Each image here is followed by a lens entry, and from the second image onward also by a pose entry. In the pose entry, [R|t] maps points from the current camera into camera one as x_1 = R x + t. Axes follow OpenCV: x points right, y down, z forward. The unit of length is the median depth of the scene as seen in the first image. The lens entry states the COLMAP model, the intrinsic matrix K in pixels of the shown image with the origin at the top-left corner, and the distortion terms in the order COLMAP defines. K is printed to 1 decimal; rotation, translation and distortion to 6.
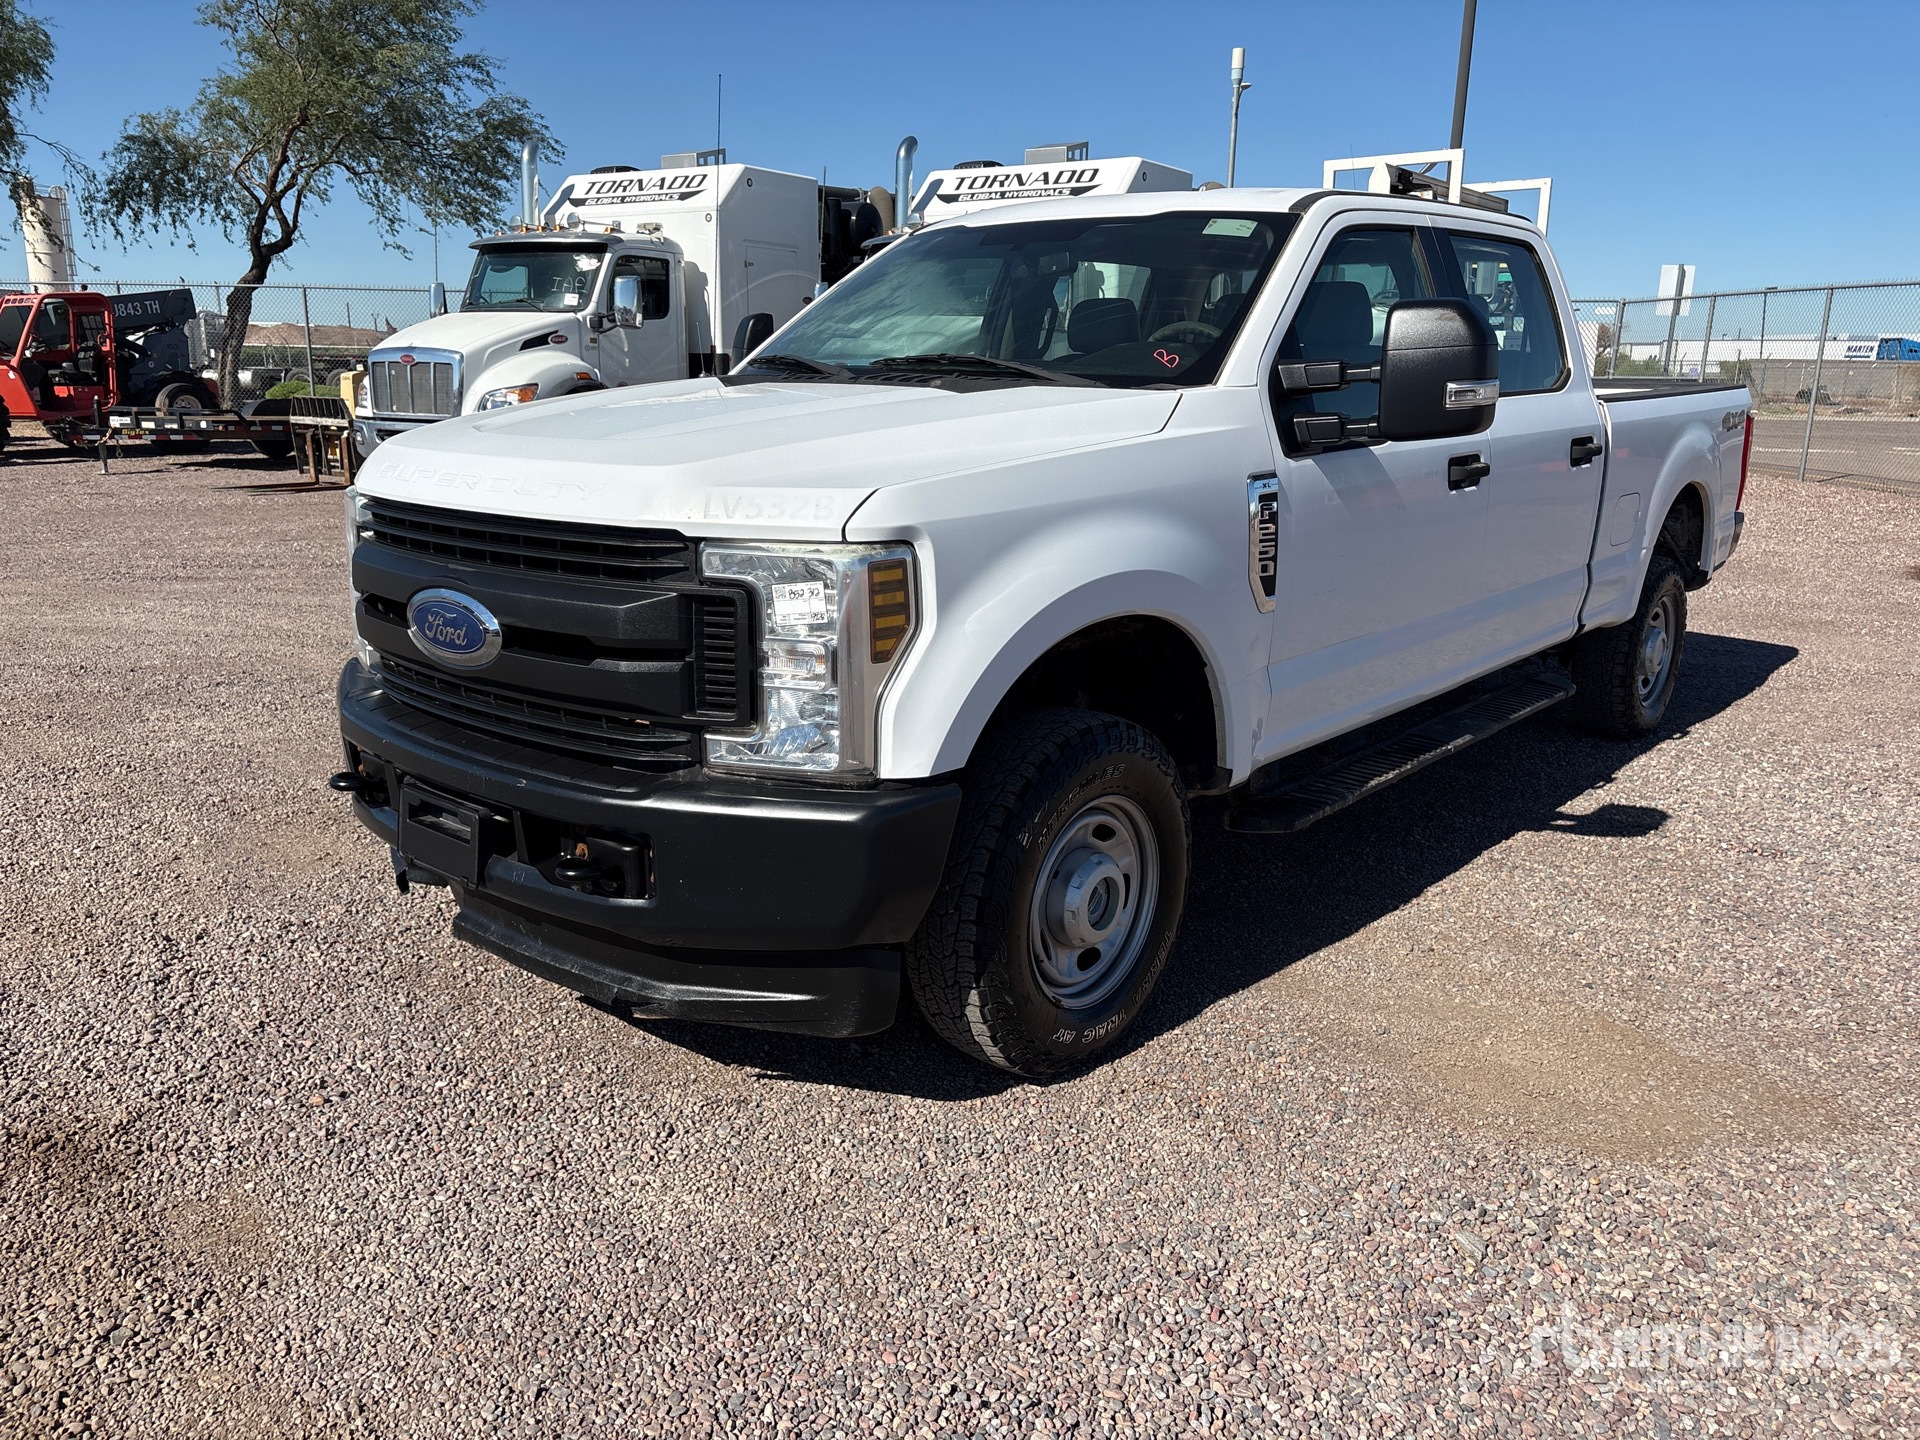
lens RADIAL K [[1612.0, 0, 954.9], [0, 1612.0, 736.5], [0, 0, 1]] dist [0.050041, -0.051209]
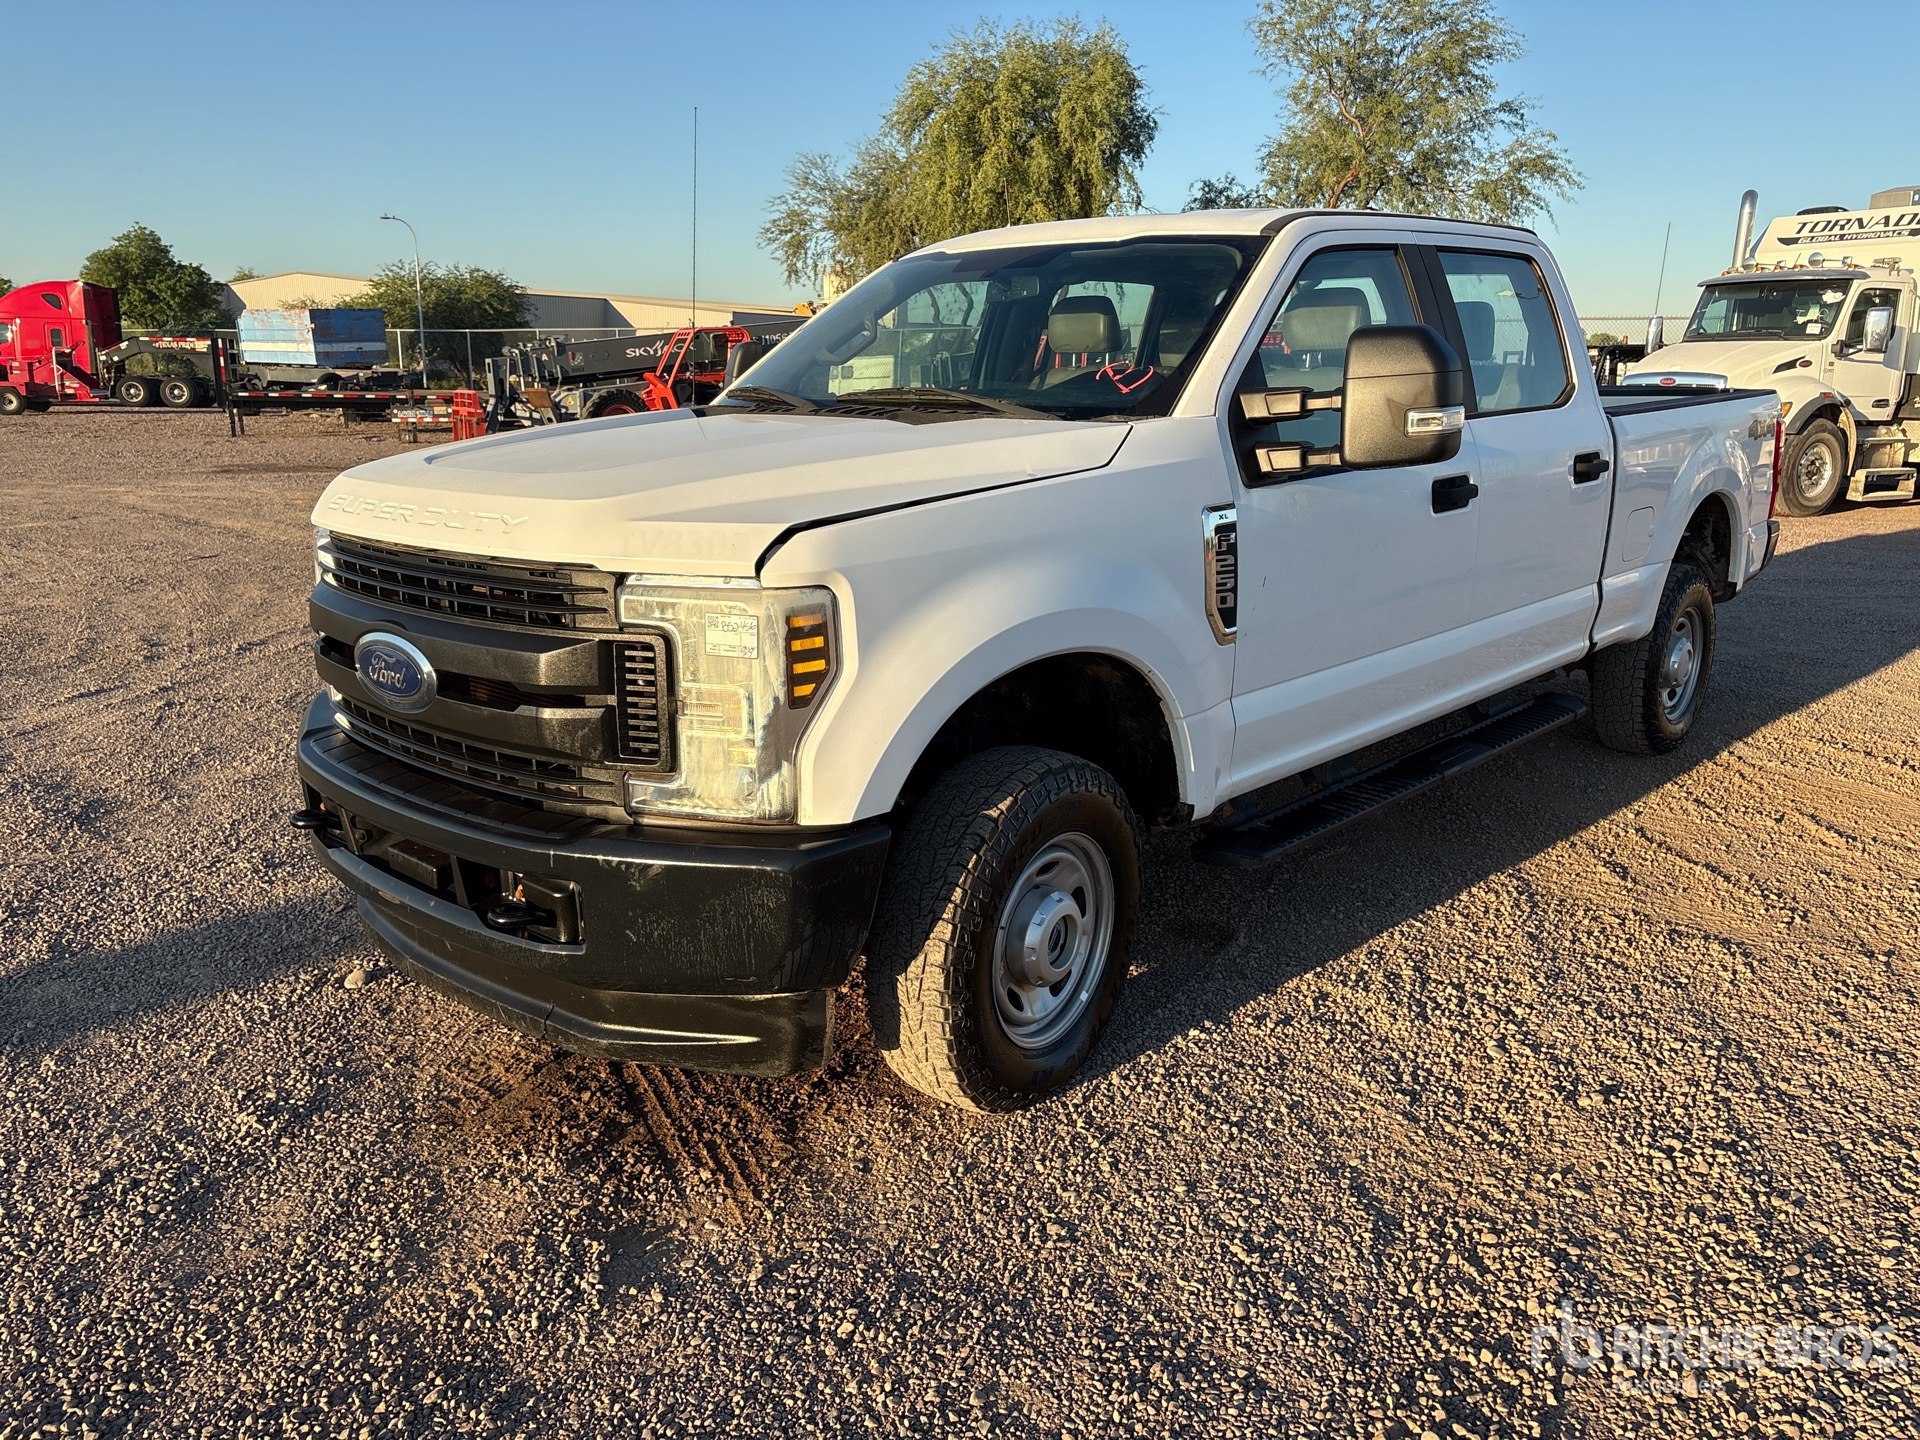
lens RADIAL K [[1612.0, 0, 967.9], [0, 1612.0, 716.9], [0, 0, 1]] dist [0.050041, -0.051209]
pose [[0.998757, -0.005419, -0.049546, 0.087593], [0.004896, 0.999931, -0.010684, -0.023985], [0.049601, 0.010429, 0.998715, 0.011107]]
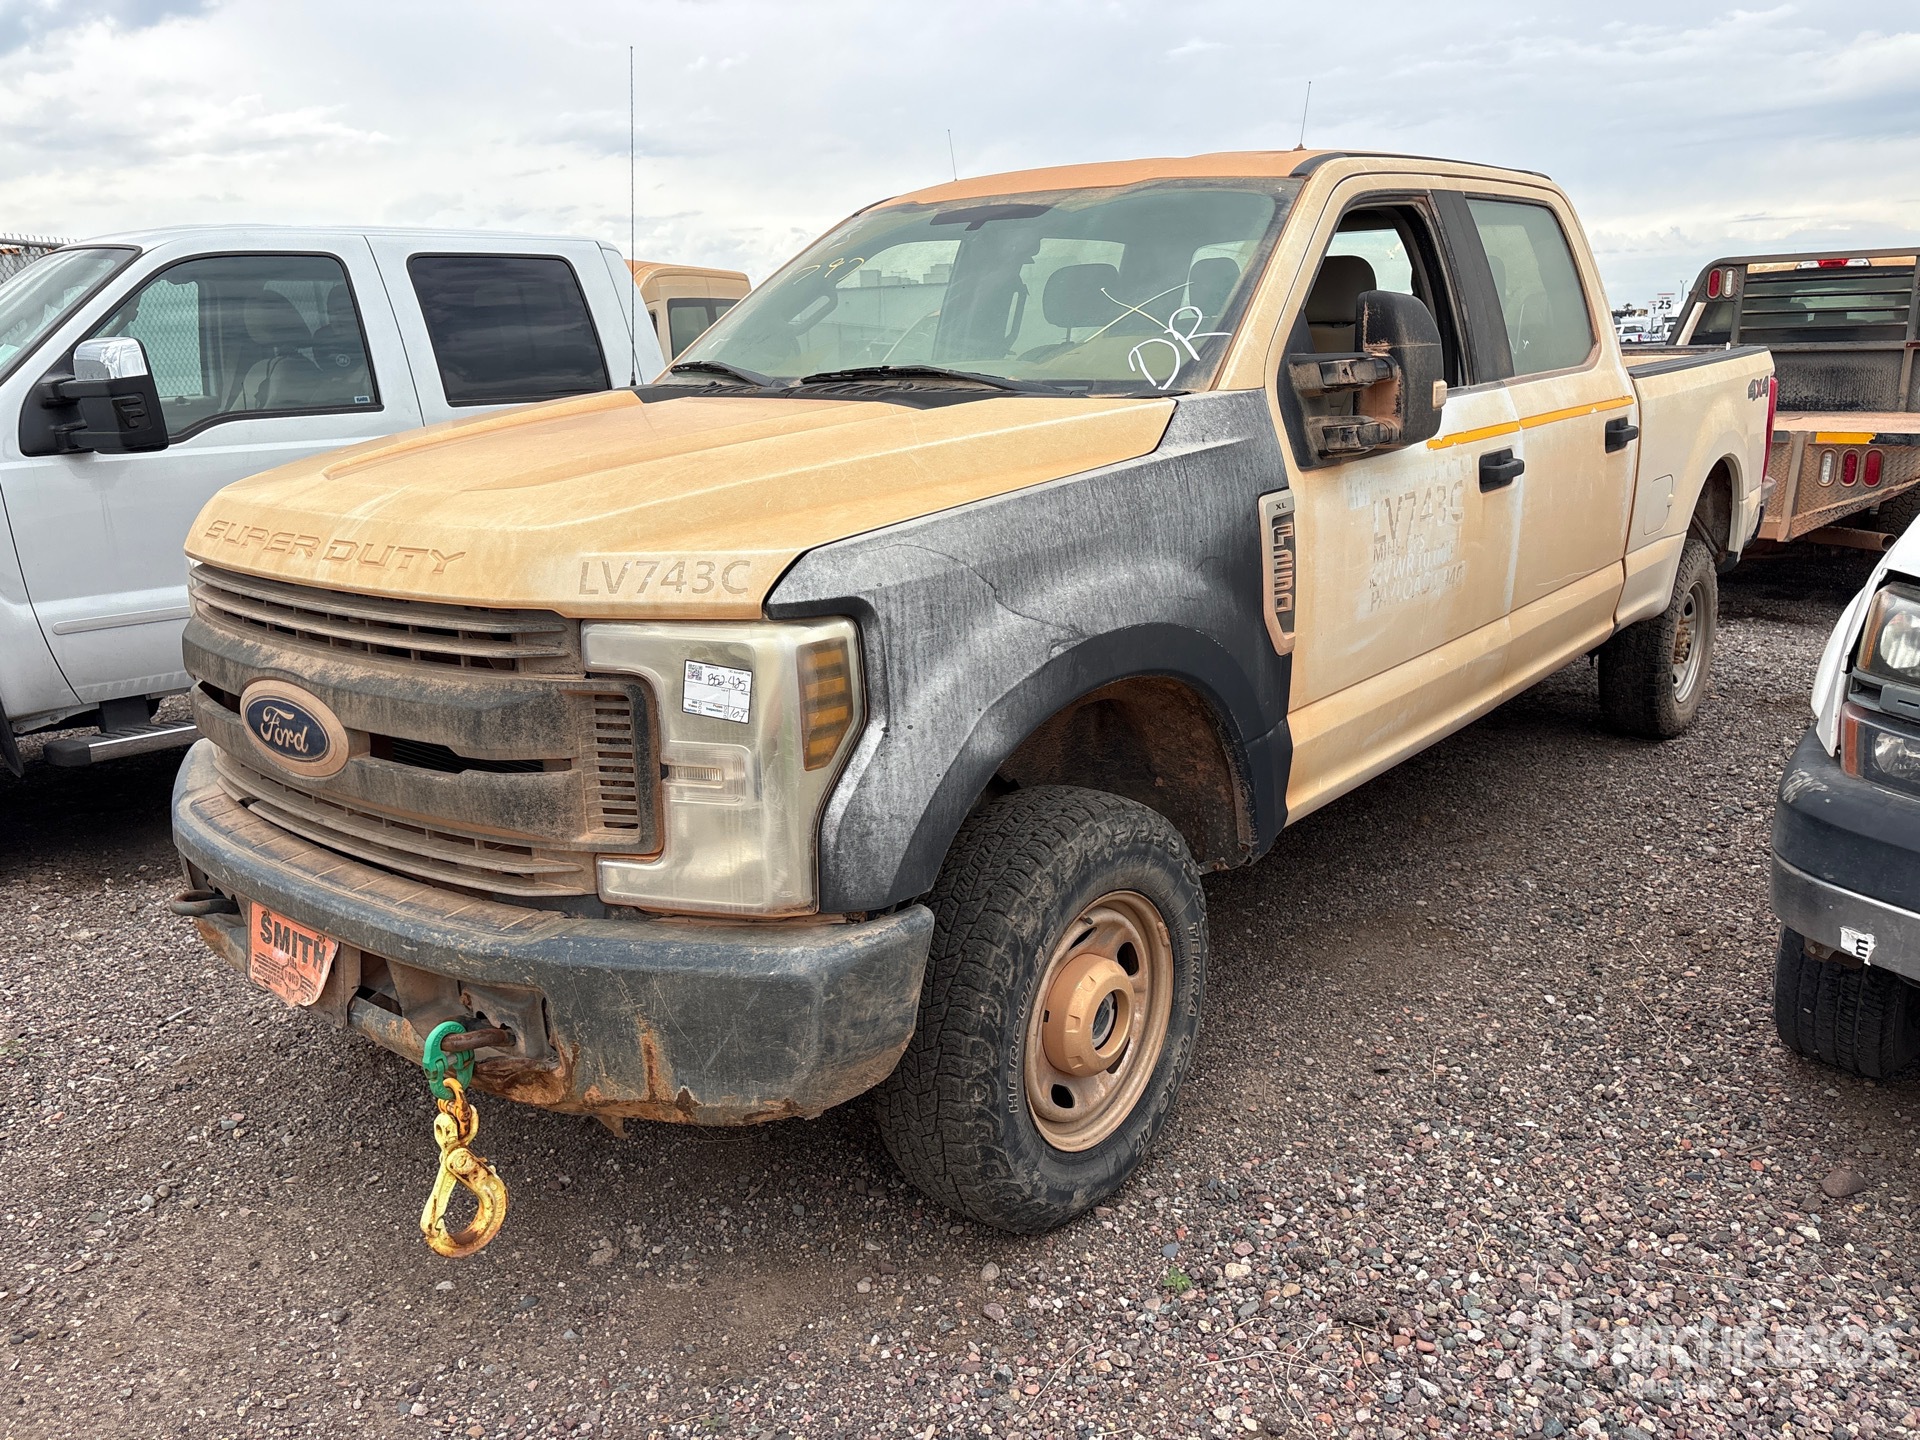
lens RADIAL K [[1588.0, 0, 977.9], [0, 1588.0, 721.4], [0, 0, 1]] dist [0.001269, -0.000166]
pose [[0.998971, -0.039418, 0.022453, 0.013095], [0.039090, 0.999125, 0.014844, -0.063128], [-0.023018, -0.013951, 0.999638, 0.181861]]
